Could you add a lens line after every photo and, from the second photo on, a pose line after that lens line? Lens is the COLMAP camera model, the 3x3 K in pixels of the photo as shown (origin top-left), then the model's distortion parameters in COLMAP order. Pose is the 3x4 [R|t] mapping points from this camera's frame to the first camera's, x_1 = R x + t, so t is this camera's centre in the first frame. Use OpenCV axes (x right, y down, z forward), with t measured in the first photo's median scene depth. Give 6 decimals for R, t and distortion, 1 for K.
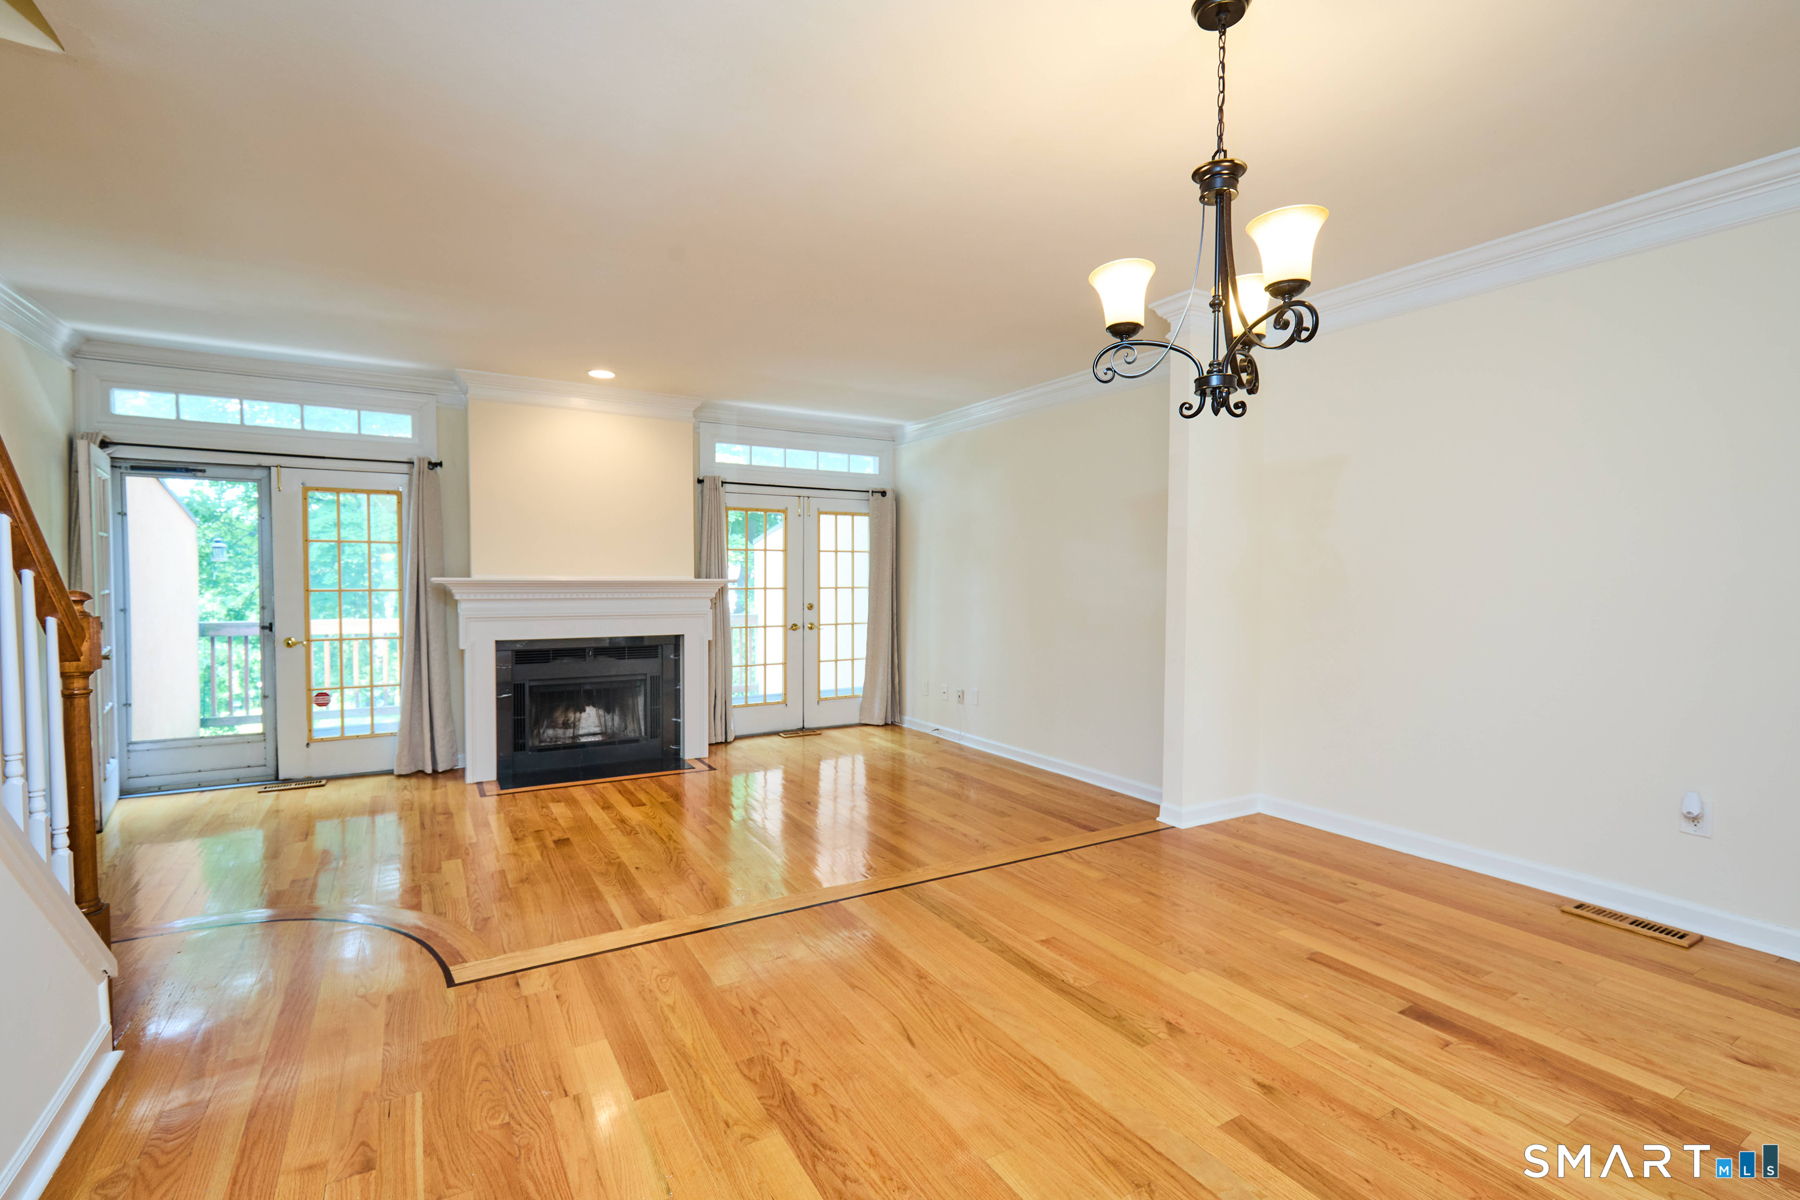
lens RADIAL K [[817.8, 0, 900.0], [0, 817.8, 600.0], [0, 0, 1]] dist [-0.004884, -0.000184]
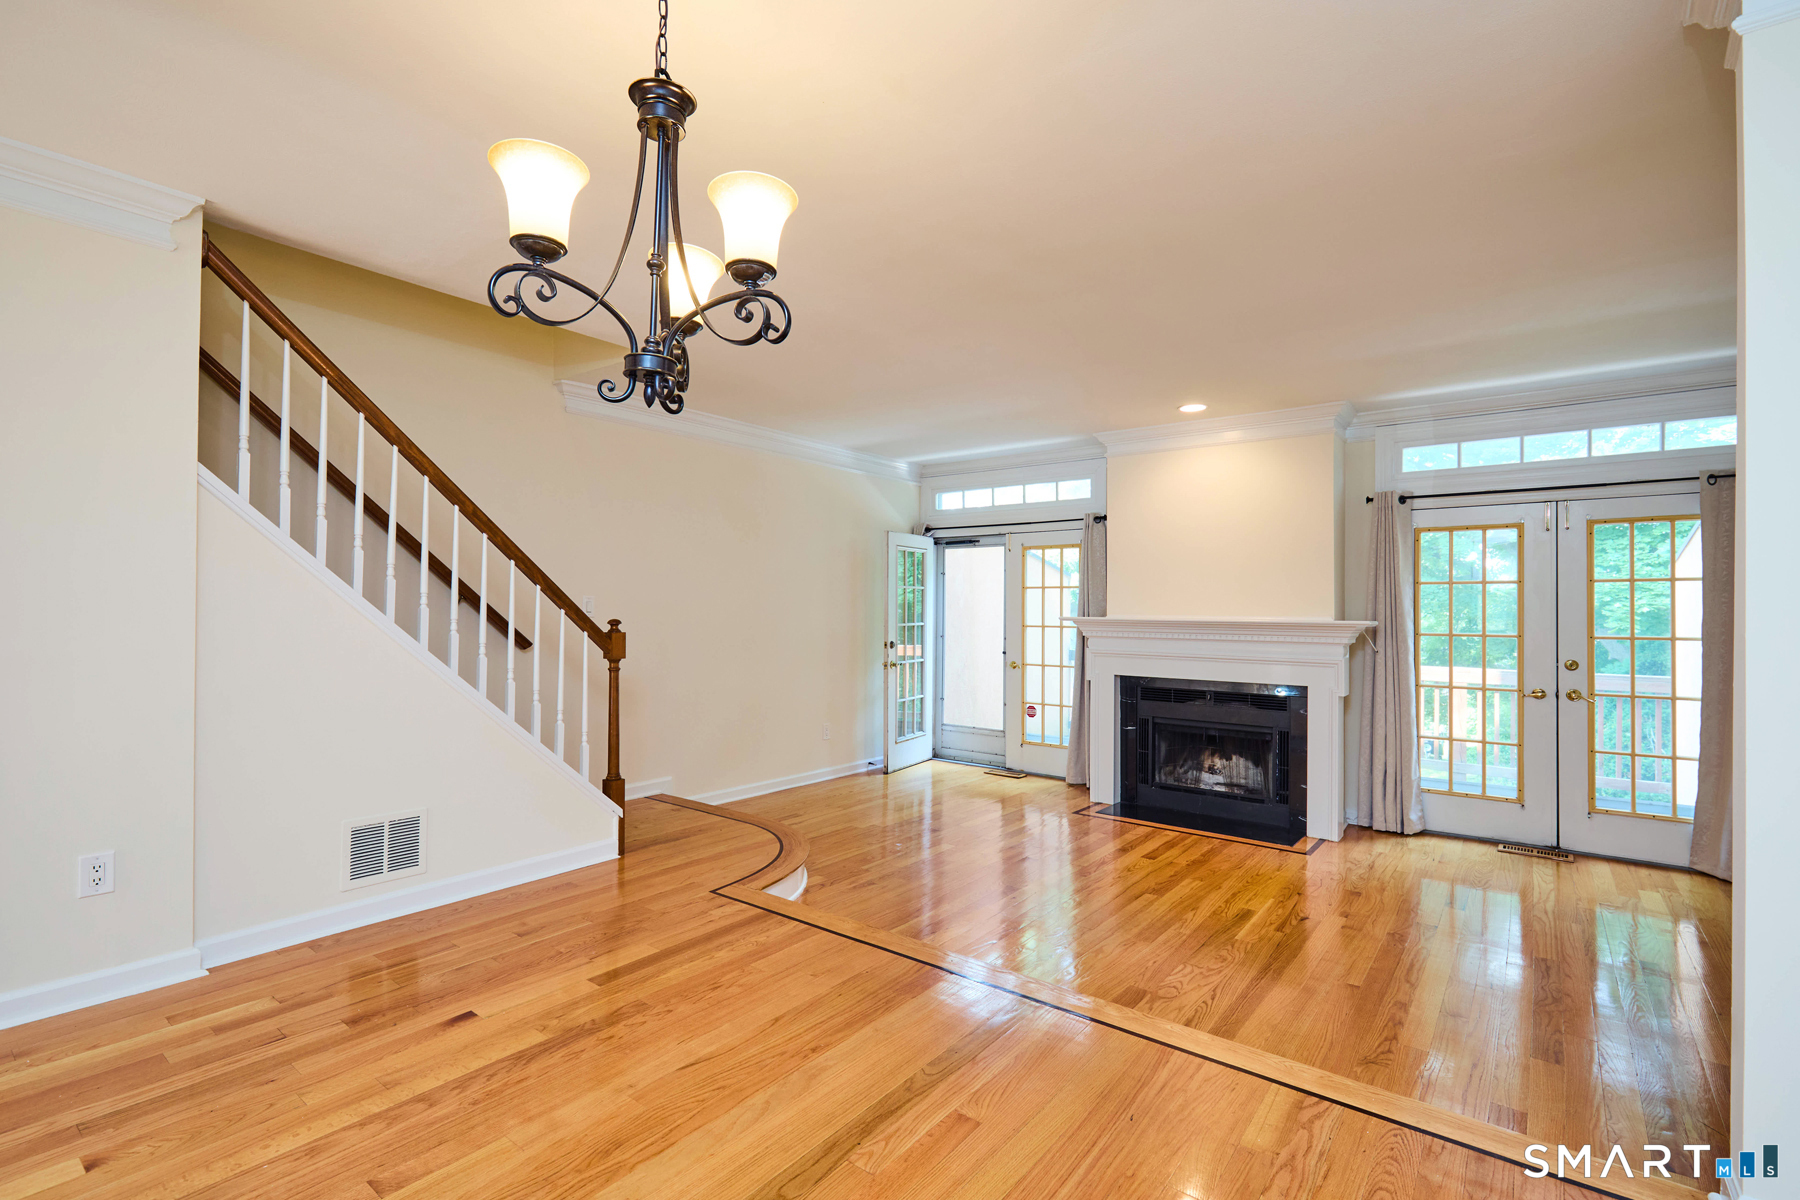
lens RADIAL K [[824.2, 0, 895.2], [0, 824.2, 600.7], [0, 0, 1]] dist [0.002521, -0.000509]
pose [[0.360171, -0.011629, -0.932814, 0.410738], [-0.034532, 0.999071, -0.025788, -0.010447], [0.932247, 0.041500, 0.359434, 0.320838]]
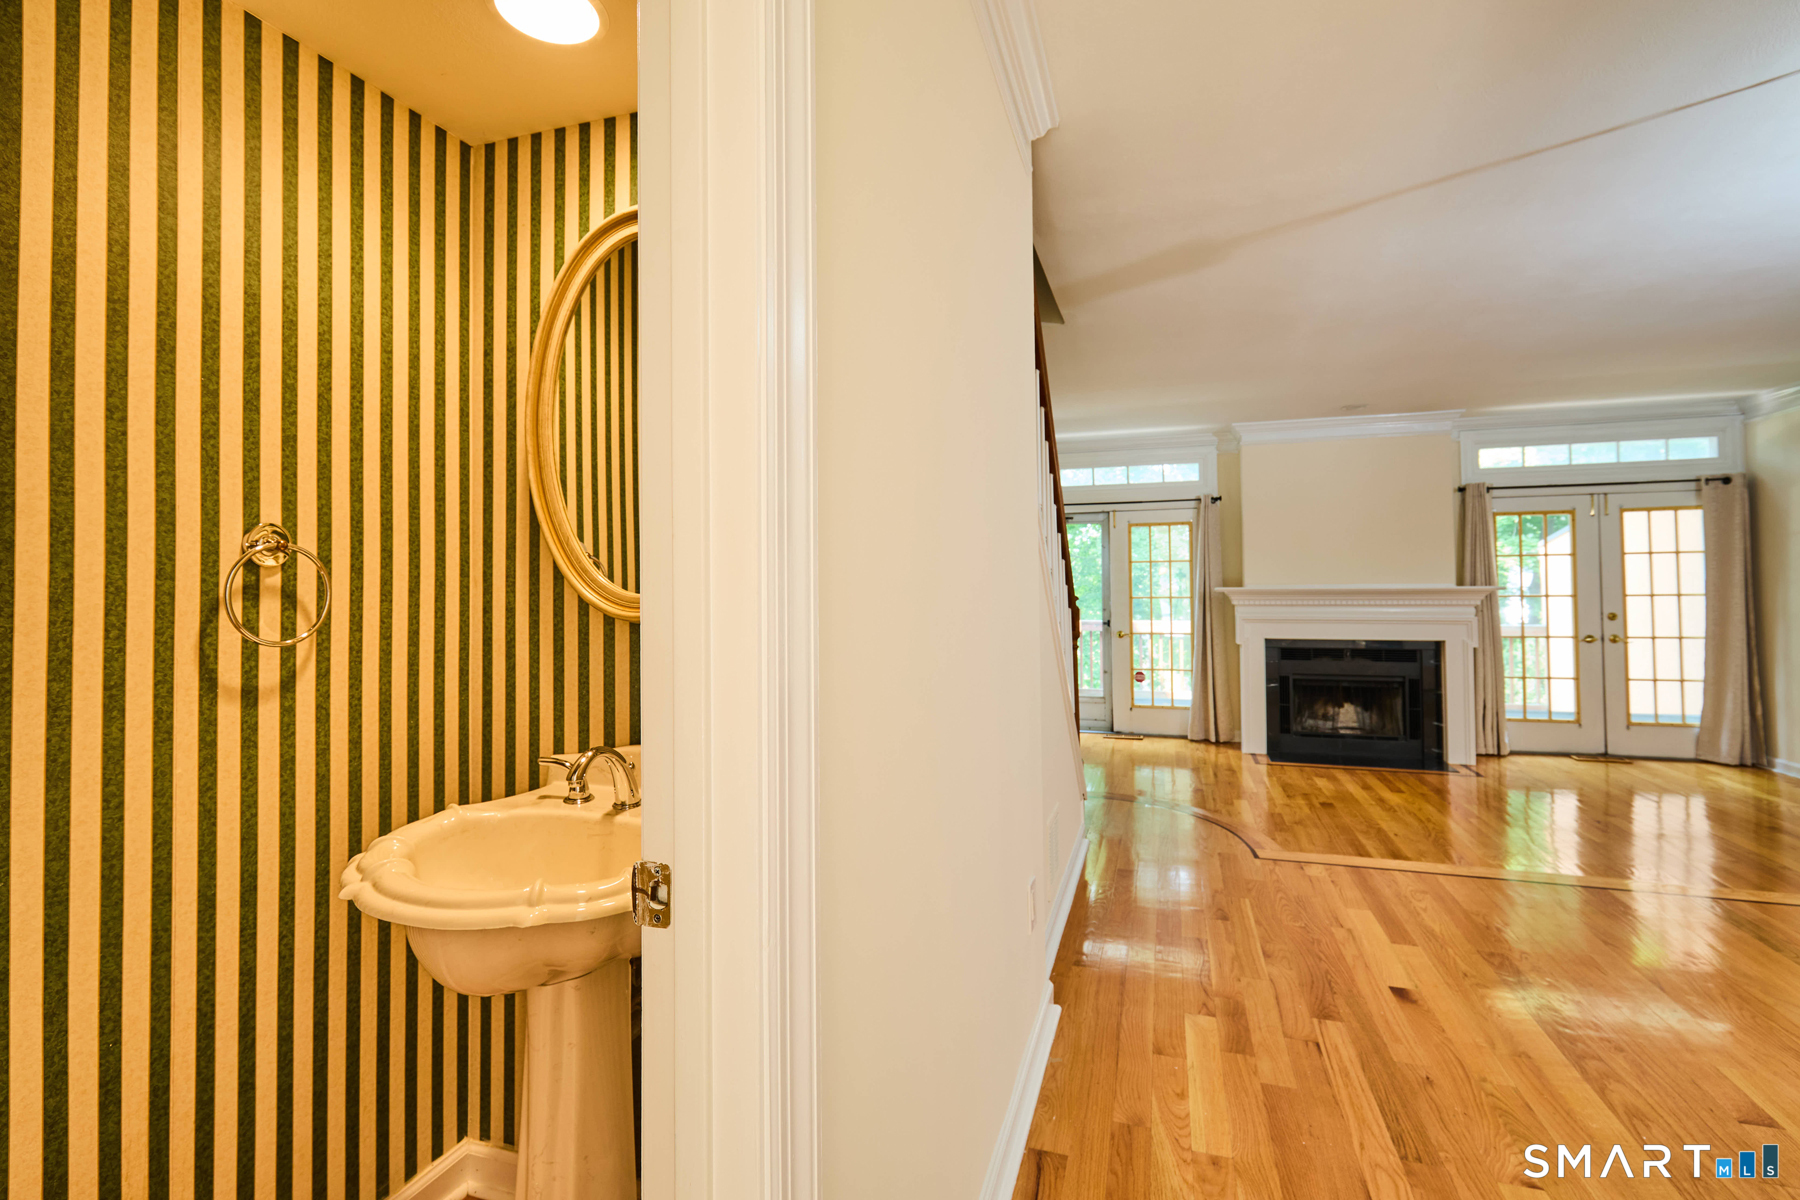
lens RADIAL K [[825.1, 0, 896.4], [0, 825.1, 565.9], [0, 0, 1]] dist [0.001038, 0.000082]
pose [[0.655049, -0.029391, -0.755015, 0.076889], [-0.011202, 0.998756, -0.048597, 0.006874], [0.755504, 0.040291, 0.653904, -0.222578]]
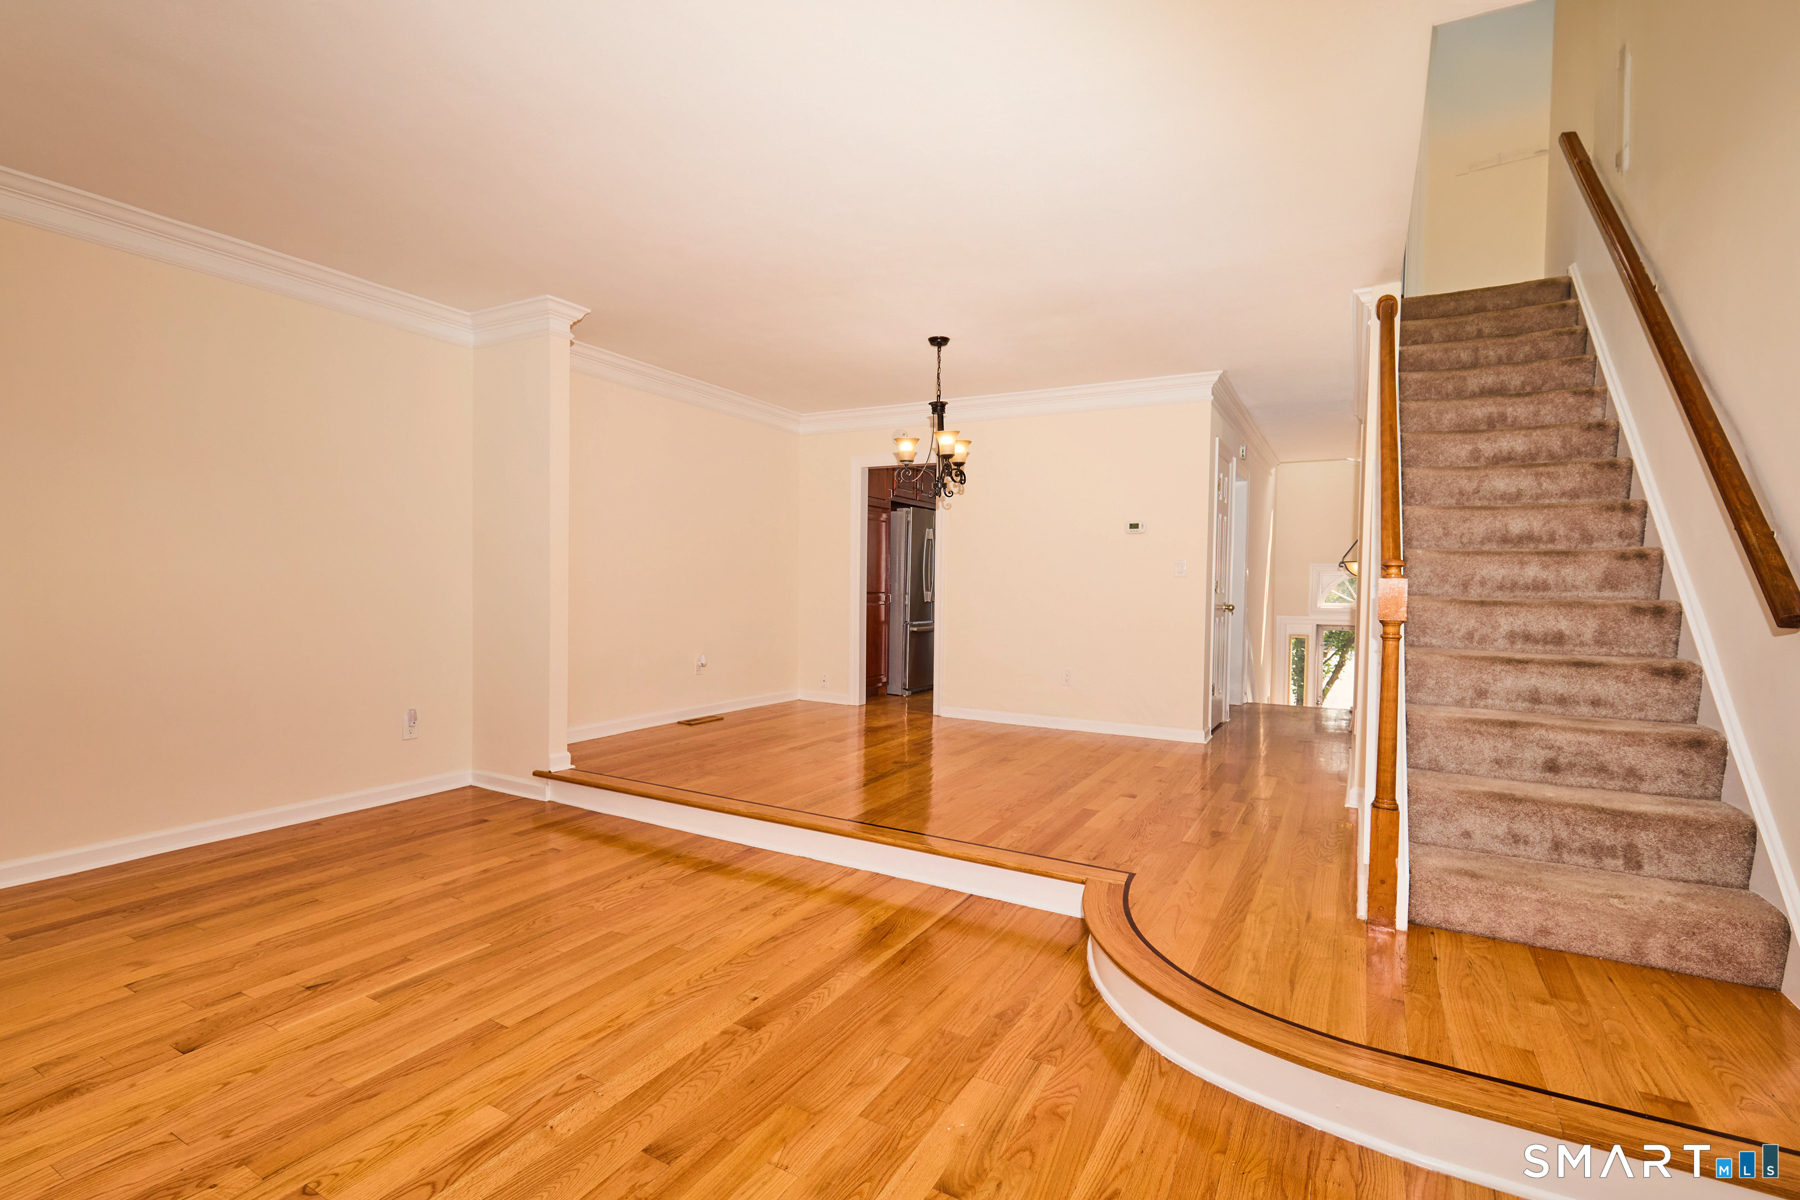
lens RADIAL K [[824.2, 0, 895.2], [0, 824.2, 600.7], [0, 0, 1]] dist [0.002521, -0.000509]
pose [[-0.495968, -0.032803, 0.867721, -0.624159], [0.005025, 0.999161, 0.040644, -0.001329], [-0.868326, 0.024518, -0.495387, 0.828648]]
